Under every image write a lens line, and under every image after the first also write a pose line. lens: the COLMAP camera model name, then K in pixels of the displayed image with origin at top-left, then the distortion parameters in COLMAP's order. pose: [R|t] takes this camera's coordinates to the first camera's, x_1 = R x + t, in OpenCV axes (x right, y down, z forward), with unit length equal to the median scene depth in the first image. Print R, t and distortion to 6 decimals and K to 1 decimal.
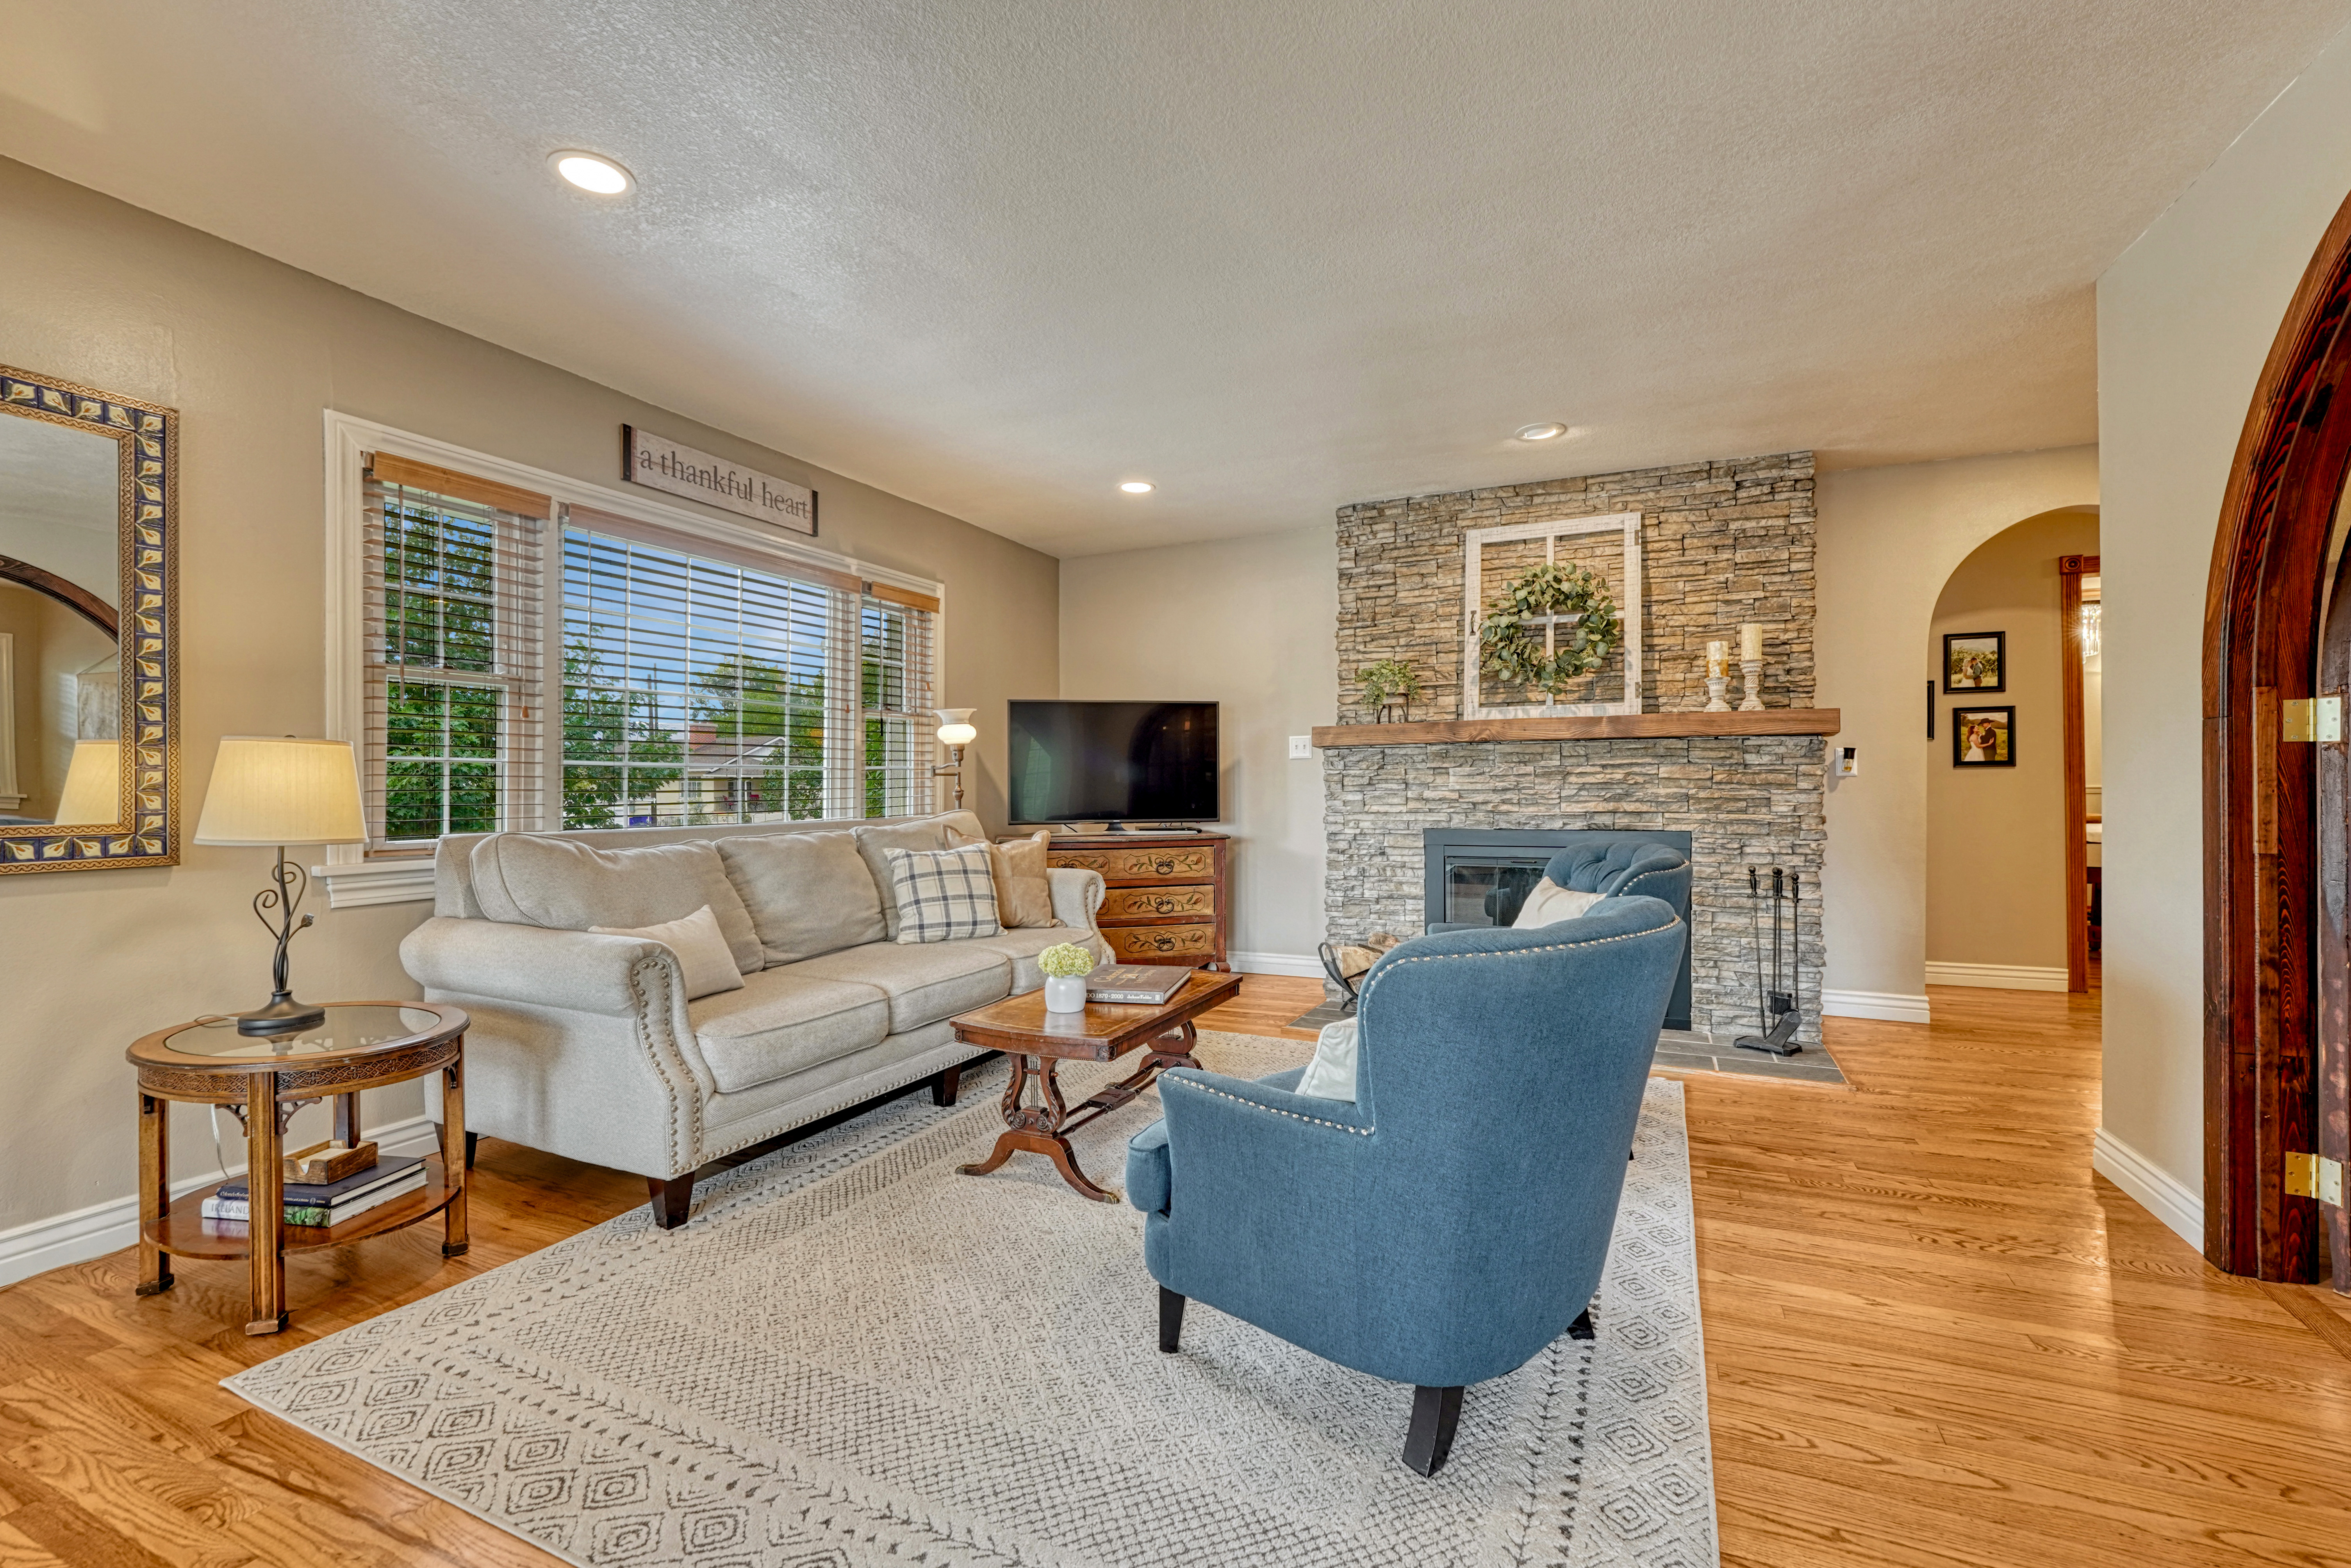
lens RADIAL K [[1006.0, 0, 1175.5], [0, 1006.0, 784.0], [0, 0, 1]] dist [-0.007960, 0.000023]
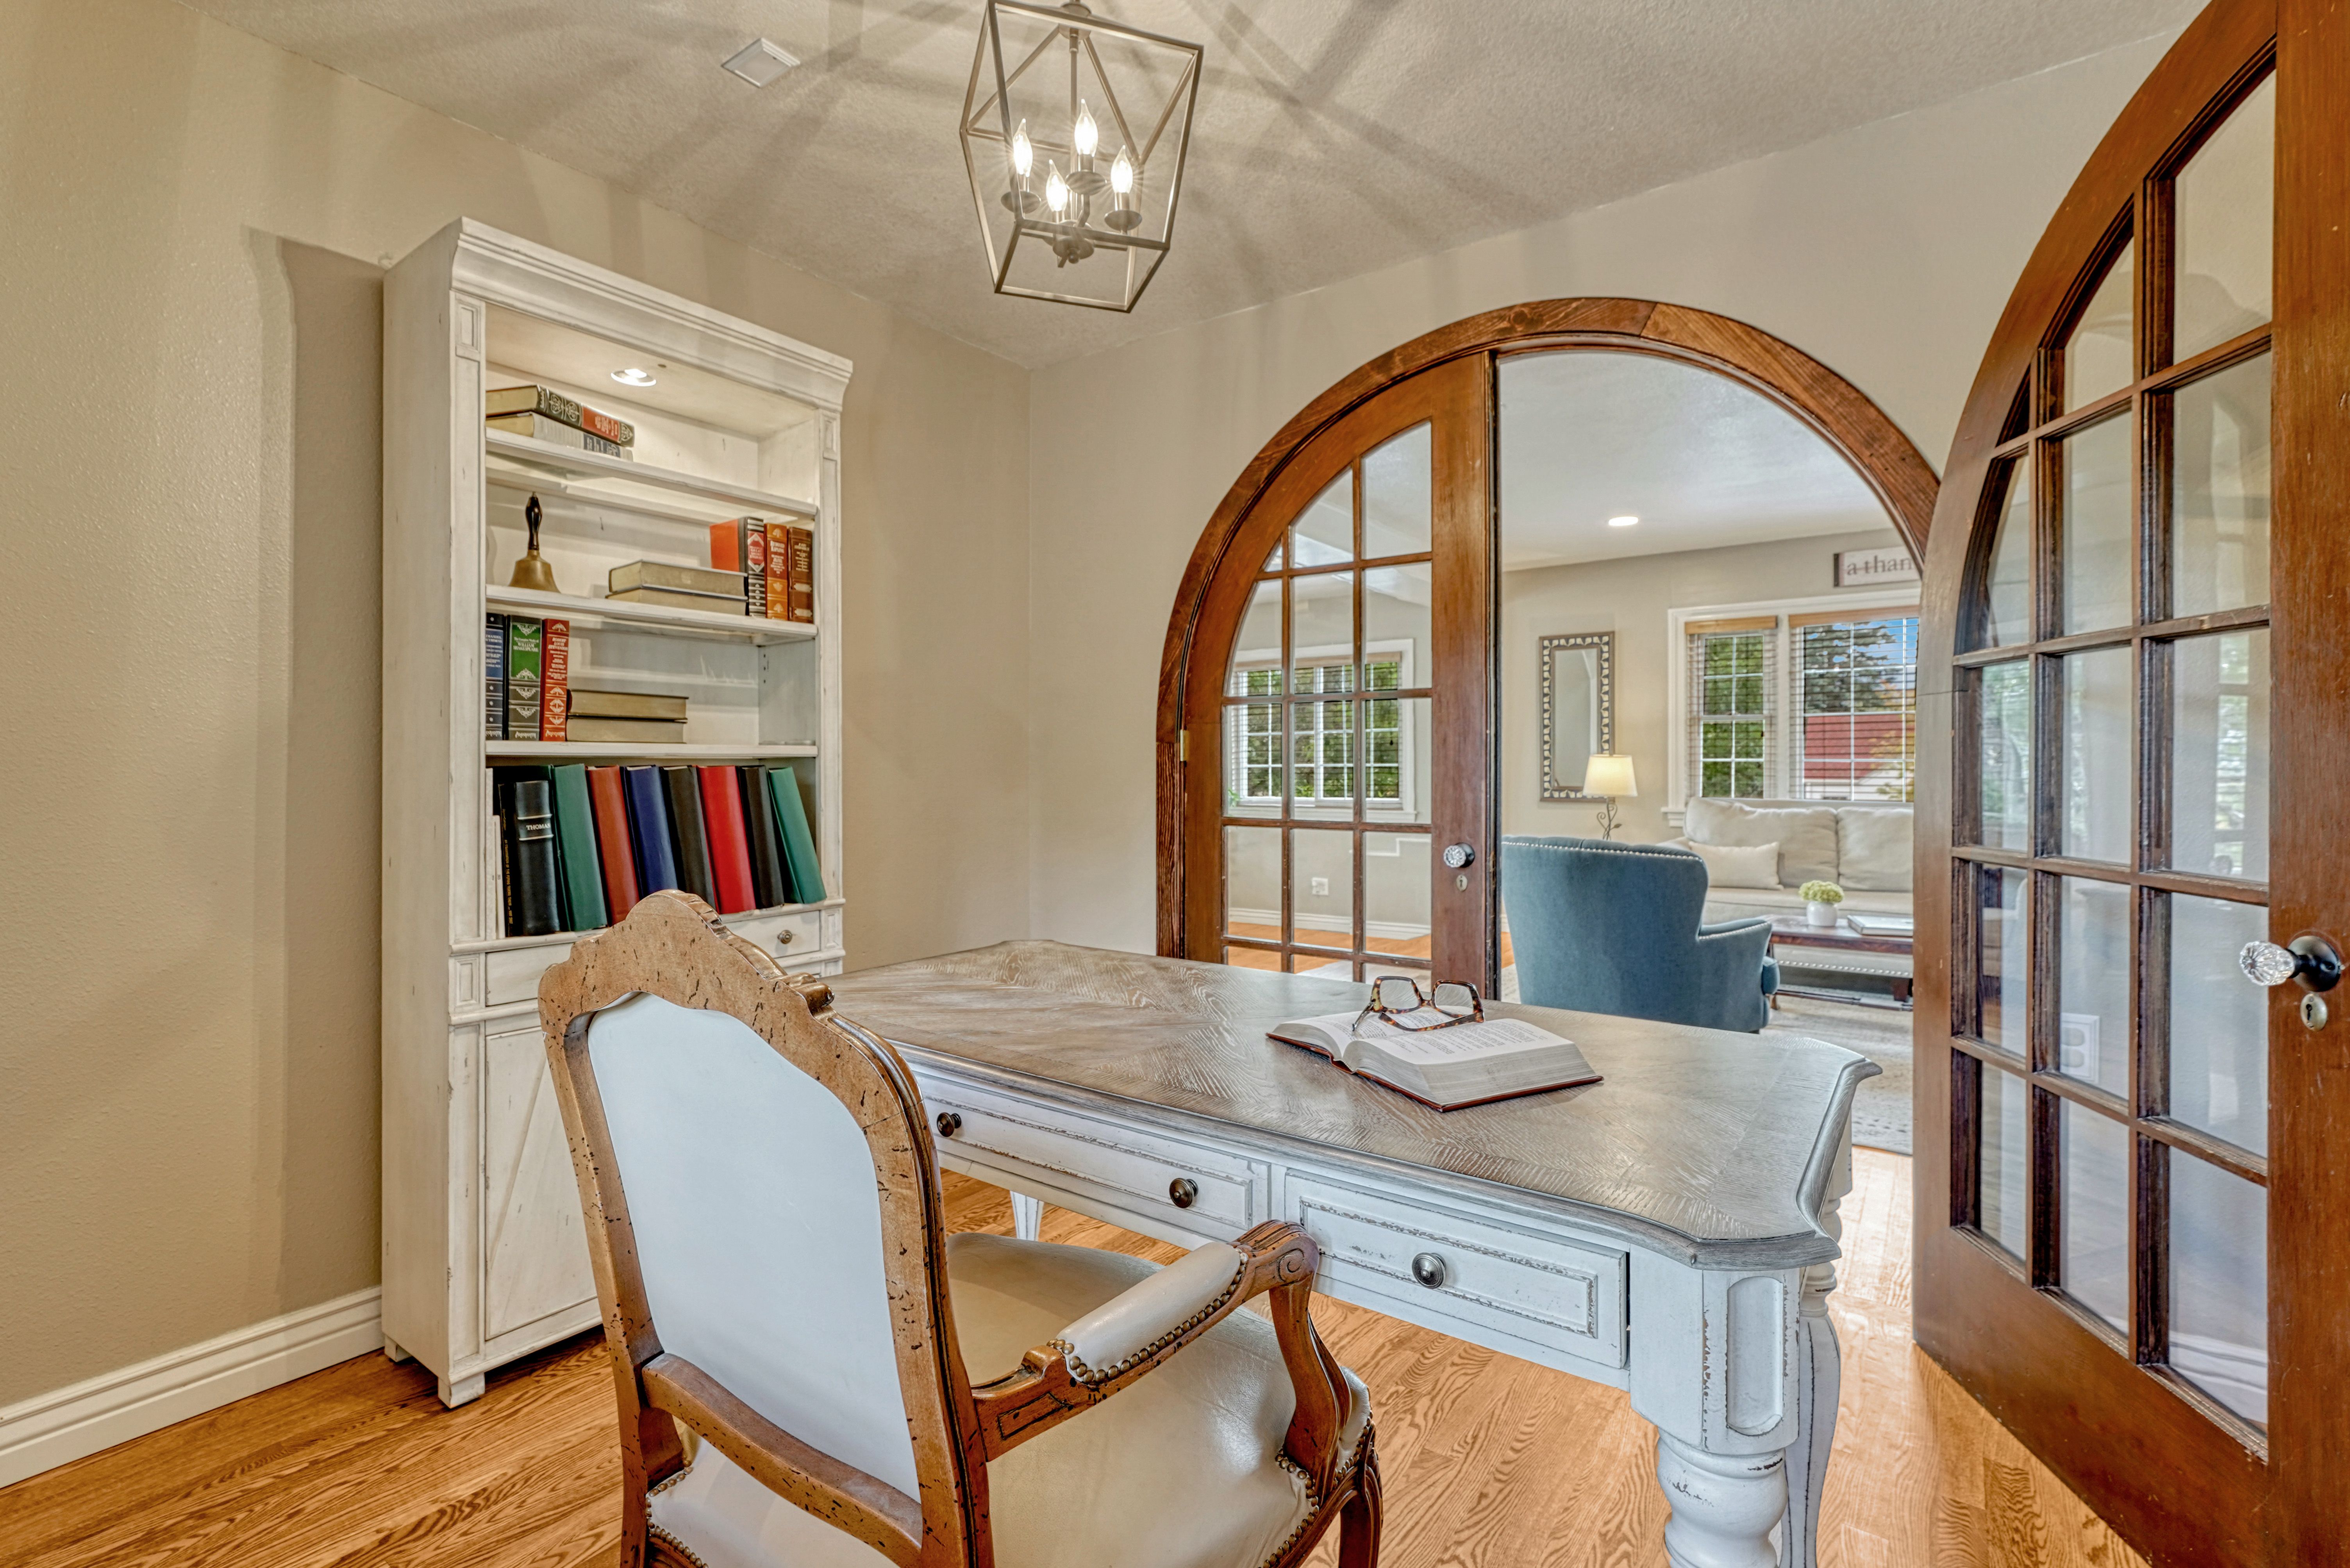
lens RADIAL K [[1055.8, 0, 1170.1], [0, 1055.8, 768.3], [0, 0, 1]] dist [-0.011232, -0.000241]
pose [[-0.209858, 0.006660, -0.977709, 1.405545], [0.003085, 0.999976, 0.006150, -0.021913], [0.977727, -0.001725, -0.209873, 0.307752]]
